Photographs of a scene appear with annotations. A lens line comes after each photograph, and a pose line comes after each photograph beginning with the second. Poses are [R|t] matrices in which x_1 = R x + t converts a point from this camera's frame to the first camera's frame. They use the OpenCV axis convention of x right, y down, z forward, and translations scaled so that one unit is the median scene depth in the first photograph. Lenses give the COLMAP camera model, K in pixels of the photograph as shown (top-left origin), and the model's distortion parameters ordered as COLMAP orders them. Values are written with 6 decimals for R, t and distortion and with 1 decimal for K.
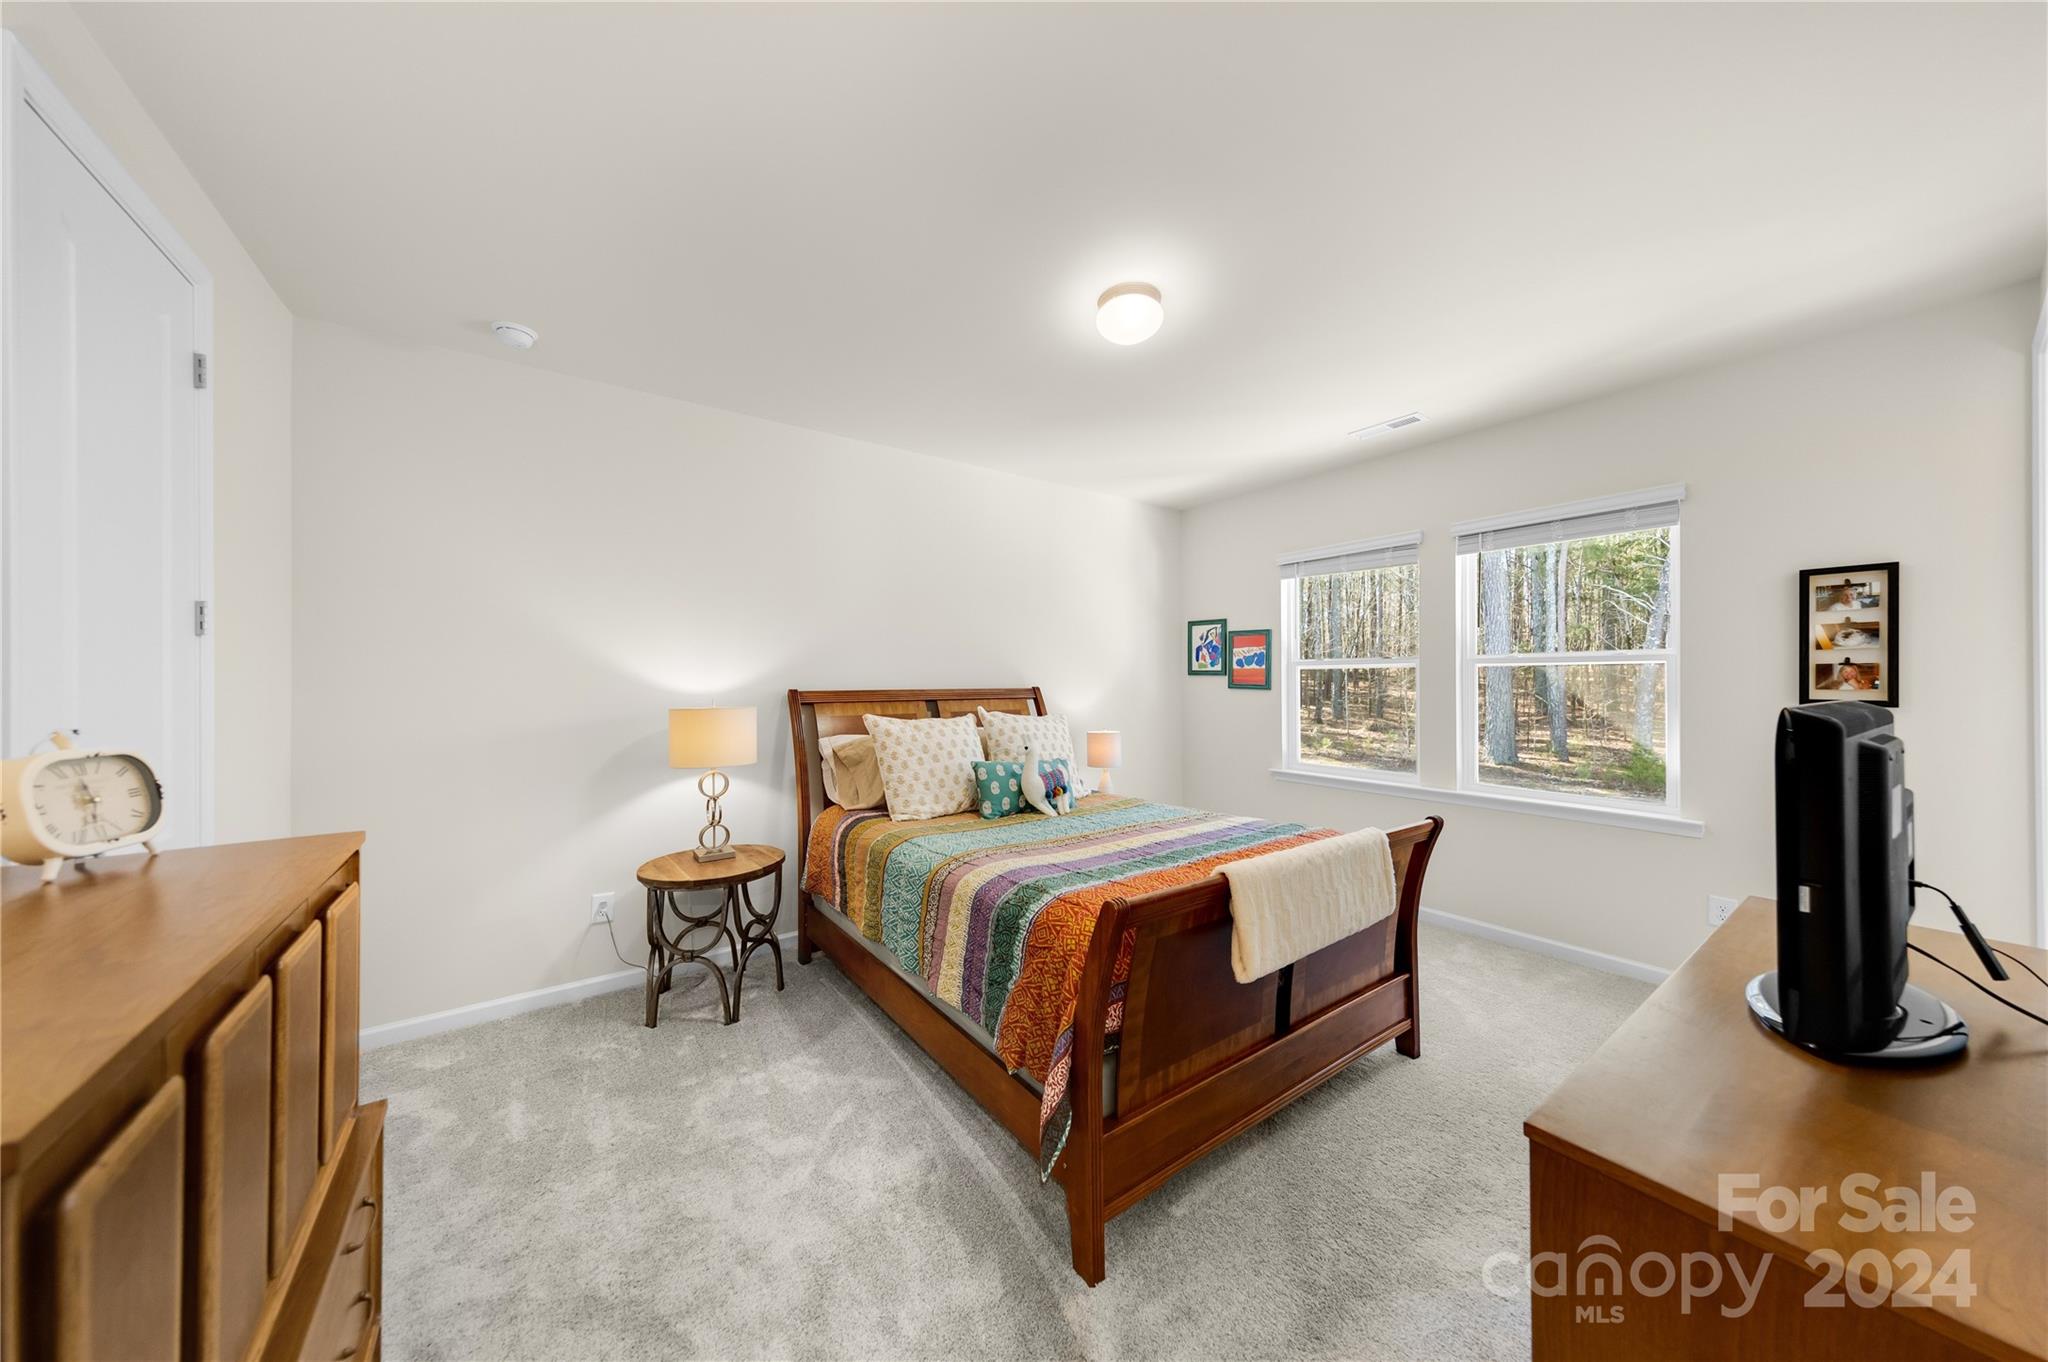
lens RADIAL K [[657.7, 0, 1013.5], [0, 657.7, 677.1], [0, 0, 1]] dist [0.000617, 0.000200]
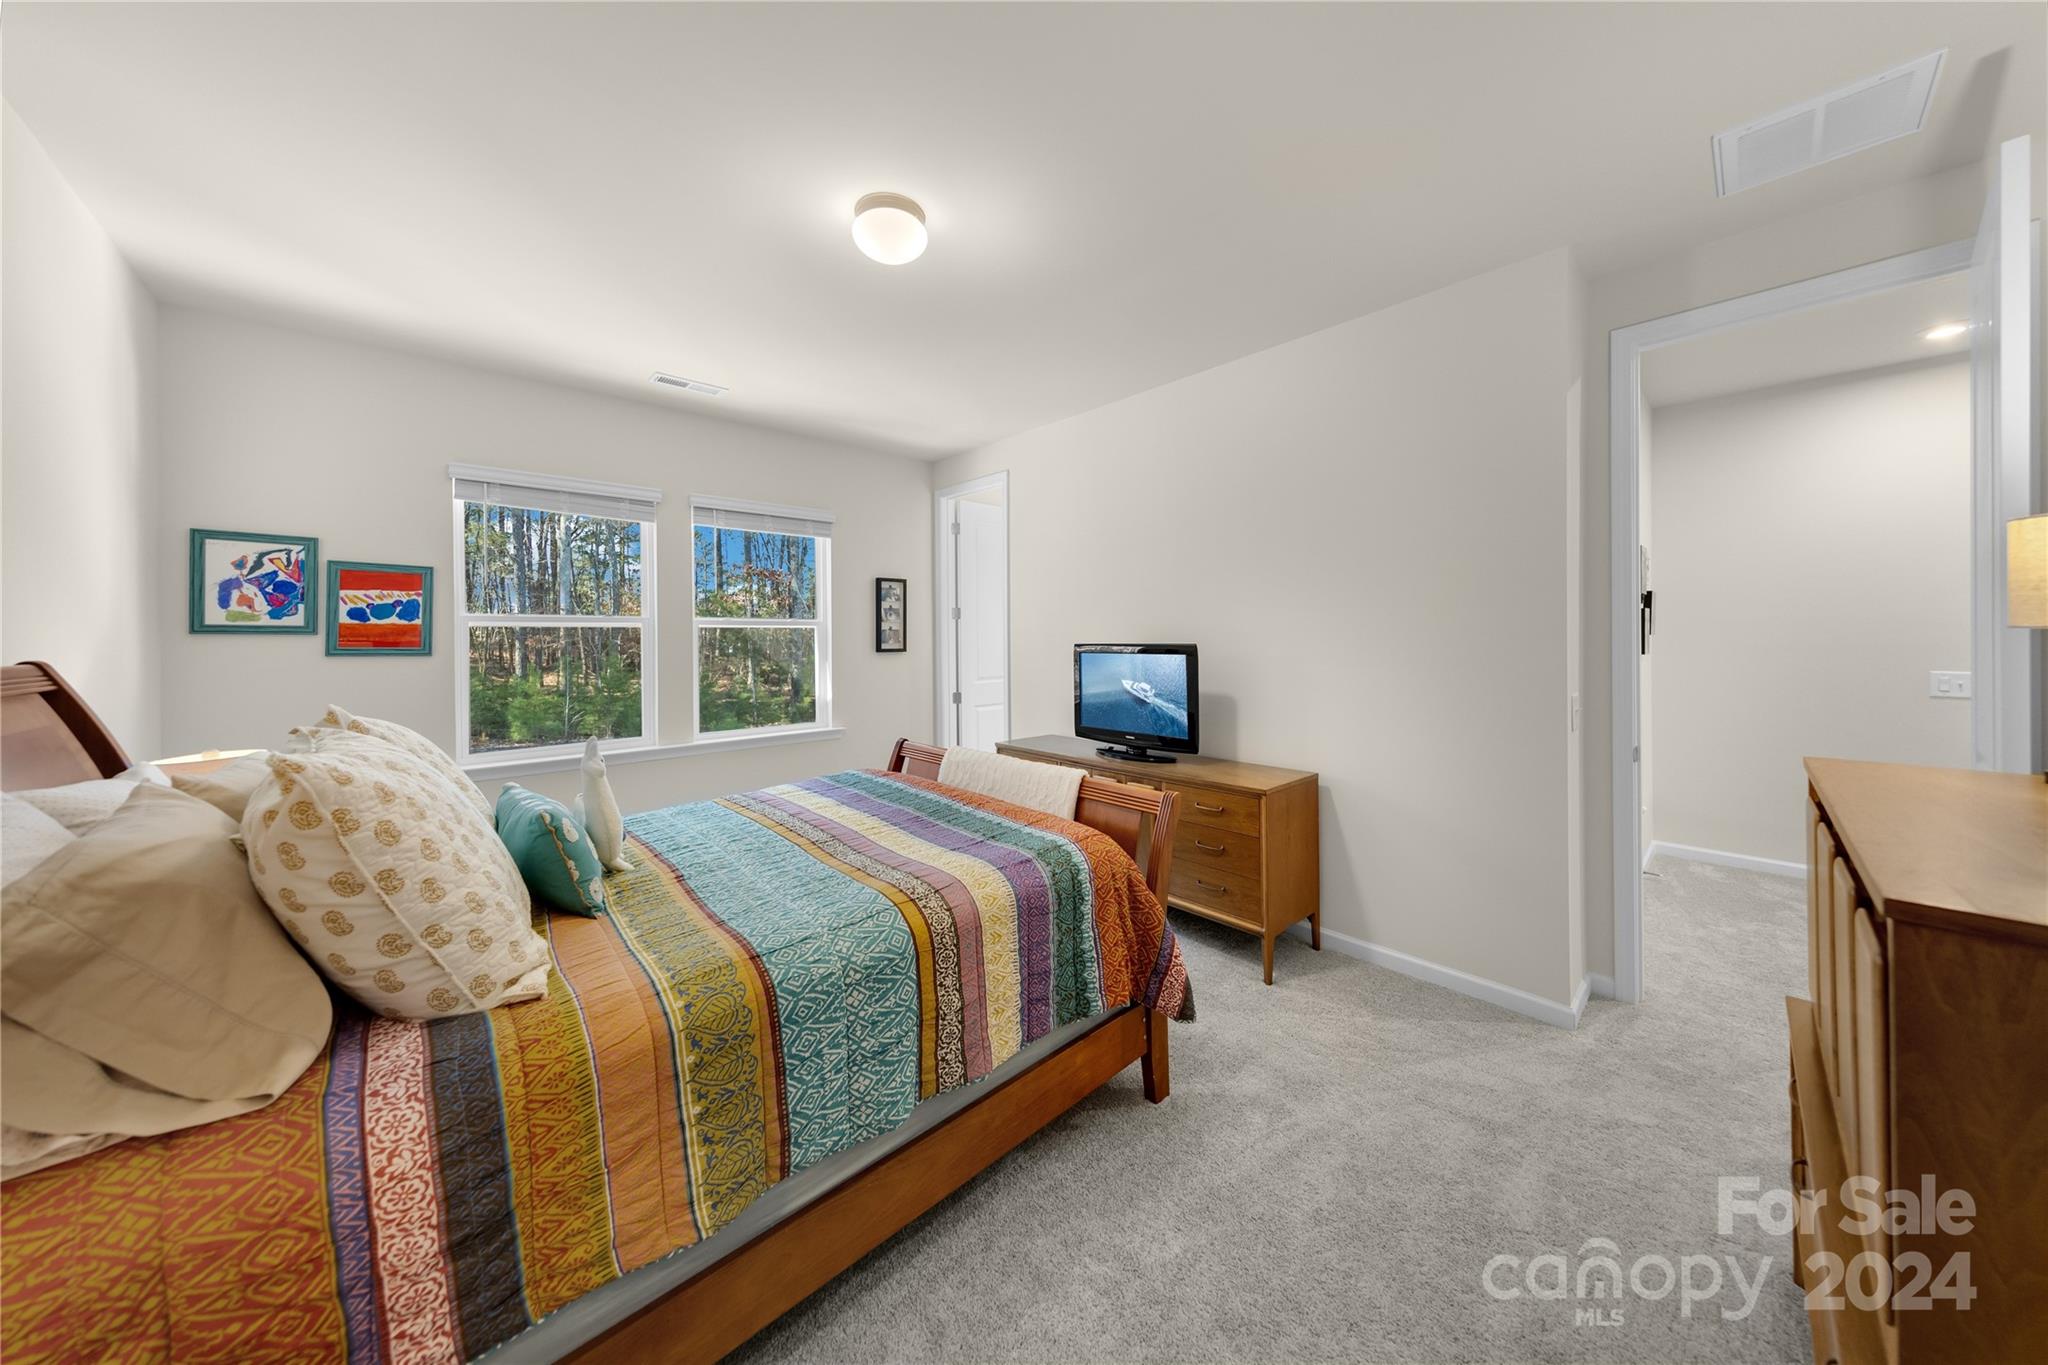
lens RADIAL K [[657.7, 0, 1040.3], [0, 657.7, 636.5], [0, 0, 1]] dist [0.000617, 0.000200]
pose [[-0.149779, 0.005585, 0.988704, -0.584662], [0.005672, 0.999972, -0.004790, 0.009377], [-0.988703, 0.004891, -0.149807, 0.736720]]
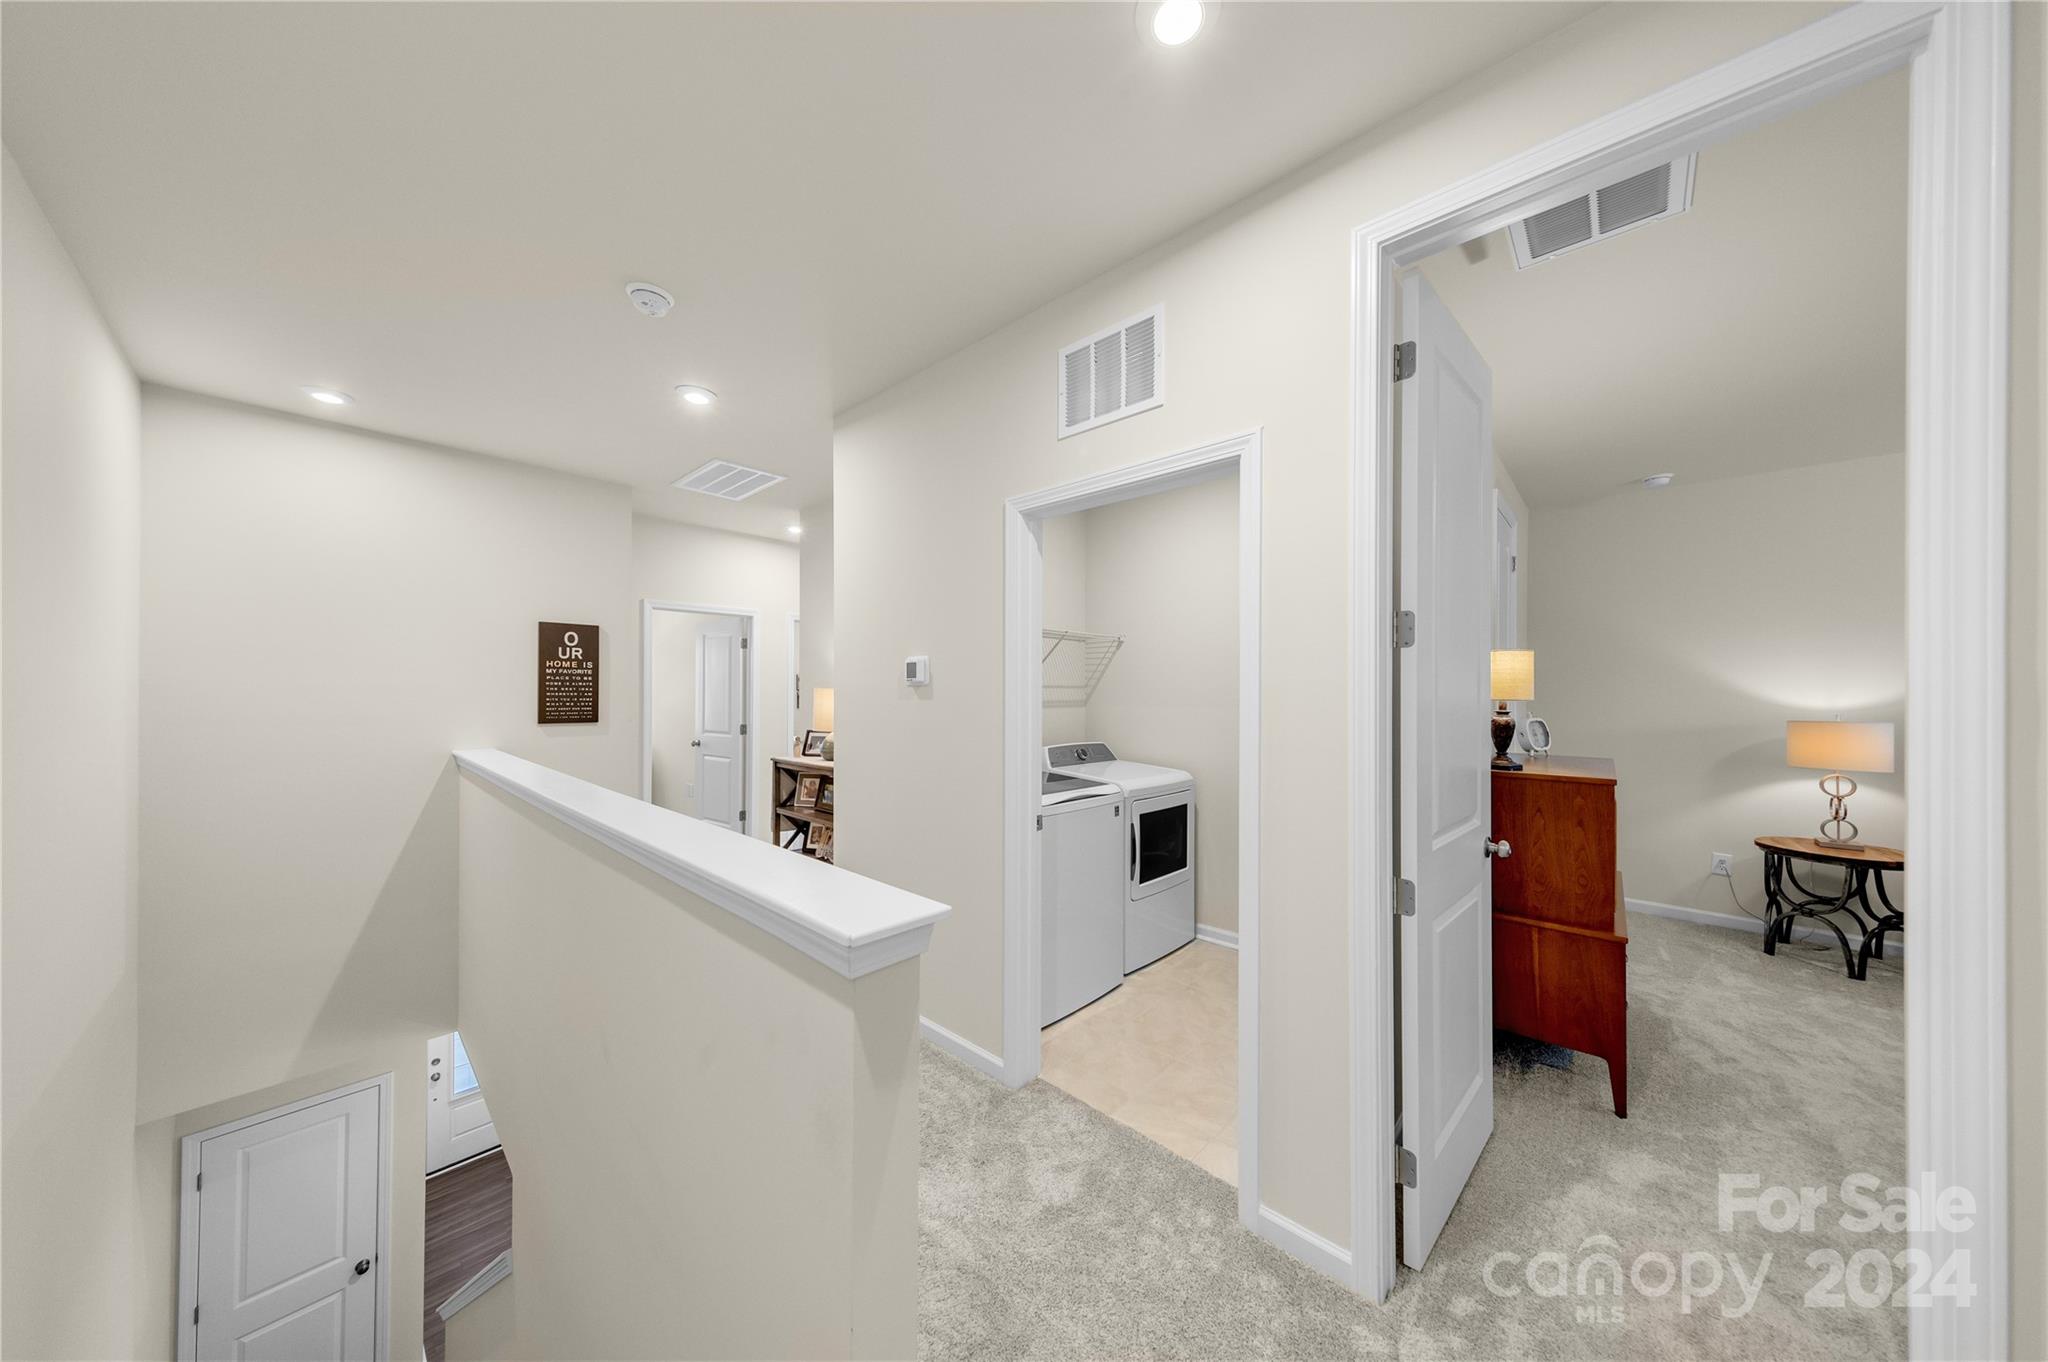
lens RADIAL K [[657.7, 0, 1026.6], [0, 657.7, 686.5], [0, 0, 1]] dist [0.000617, 0.000200]
pose [[0.218433, -0.000443, -0.975852, 0.398383], [-0.005653, 0.999983, -0.001719, -0.008830], [0.975836, 0.005892, 0.218427, -0.717224]]
